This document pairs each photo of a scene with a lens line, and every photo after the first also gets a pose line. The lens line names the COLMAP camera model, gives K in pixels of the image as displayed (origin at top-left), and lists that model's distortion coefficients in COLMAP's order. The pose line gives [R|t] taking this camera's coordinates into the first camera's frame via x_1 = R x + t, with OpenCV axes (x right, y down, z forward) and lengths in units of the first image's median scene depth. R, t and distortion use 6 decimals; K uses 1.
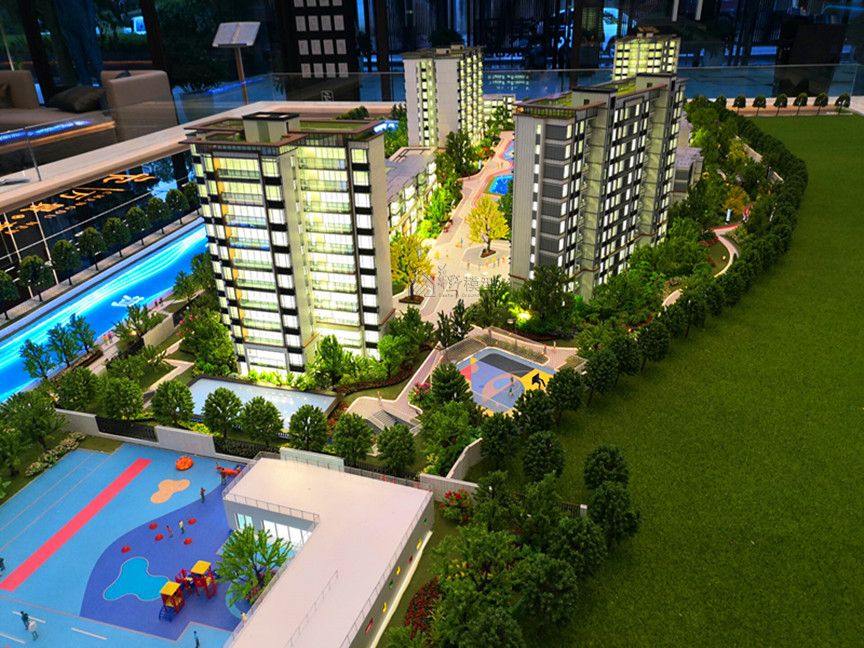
lens RADIAL K [[649.9, 0, 431.0], [0, 649.9, 326.8], [0, 0, 1]] dist [0.040475, -0.015833]
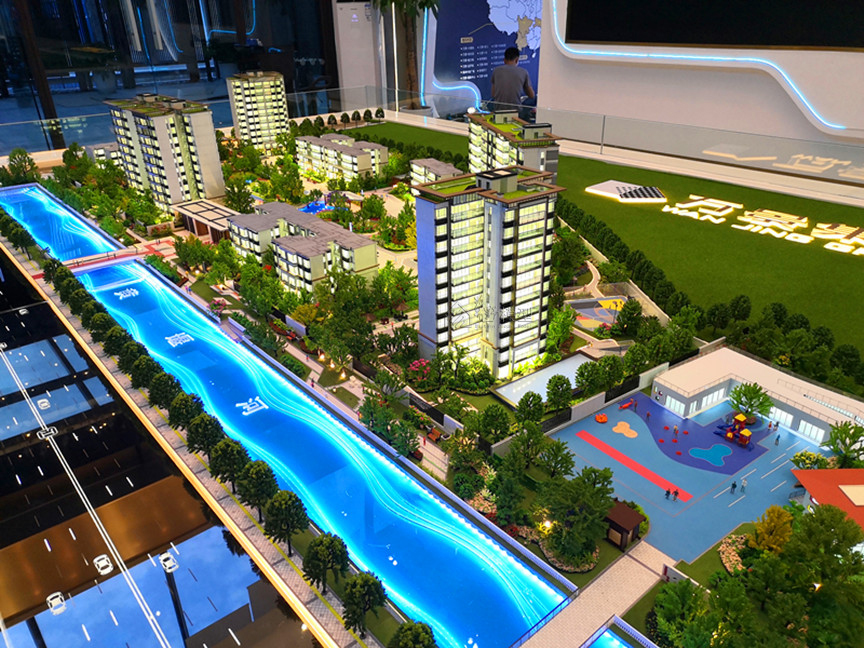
lens RADIAL K [[649.5, 0, 432.1], [0, 649.5, 324.8], [0, 0, 1]] dist [0.046415, -0.029118]
pose [[0.598877, -0.338435, 0.725815, -1.228875], [0.354194, 0.924789, 0.138964, -0.239018], [-0.718257, 0.173857, 0.673707, 0.229616]]
